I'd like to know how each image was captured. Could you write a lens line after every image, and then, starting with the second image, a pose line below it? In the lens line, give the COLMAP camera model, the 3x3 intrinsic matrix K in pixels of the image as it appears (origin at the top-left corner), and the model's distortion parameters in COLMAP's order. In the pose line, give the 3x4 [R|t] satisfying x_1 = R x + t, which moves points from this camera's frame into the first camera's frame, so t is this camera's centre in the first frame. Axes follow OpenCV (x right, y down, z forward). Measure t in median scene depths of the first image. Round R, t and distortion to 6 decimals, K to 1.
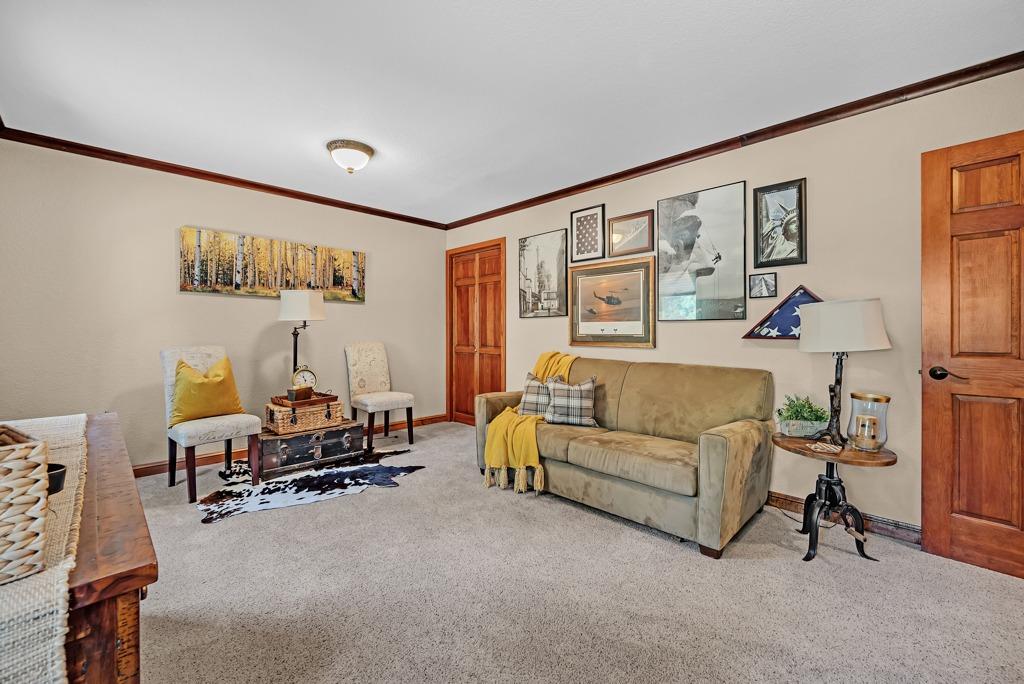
lens RADIAL K [[418.6, 0, 510.0], [0, 418.6, 332.7], [0, 0, 1]] dist [-0.004646, 0.001671]
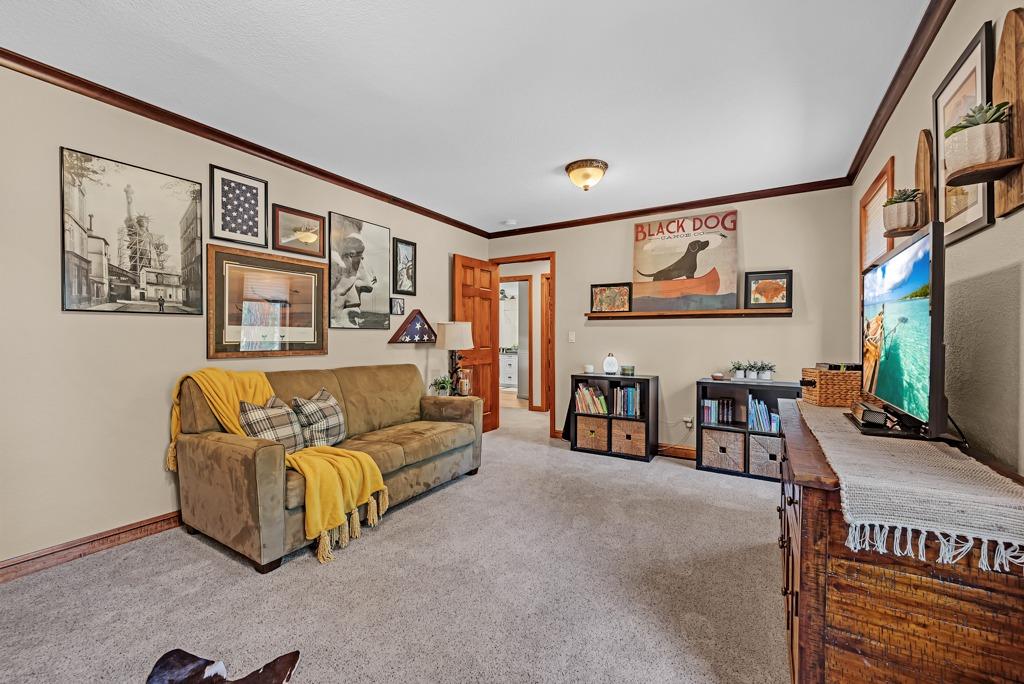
lens RADIAL K [[418.6, 0, 510.0], [0, 418.6, 340.6], [0, 0, 1]] dist [-0.004646, 0.001671]
pose [[-0.232699, -0.006372, 0.972528, -0.740293], [0.001960, 0.999973, 0.007021, -0.003491], [-0.972547, 0.003540, -0.232681, 0.795451]]
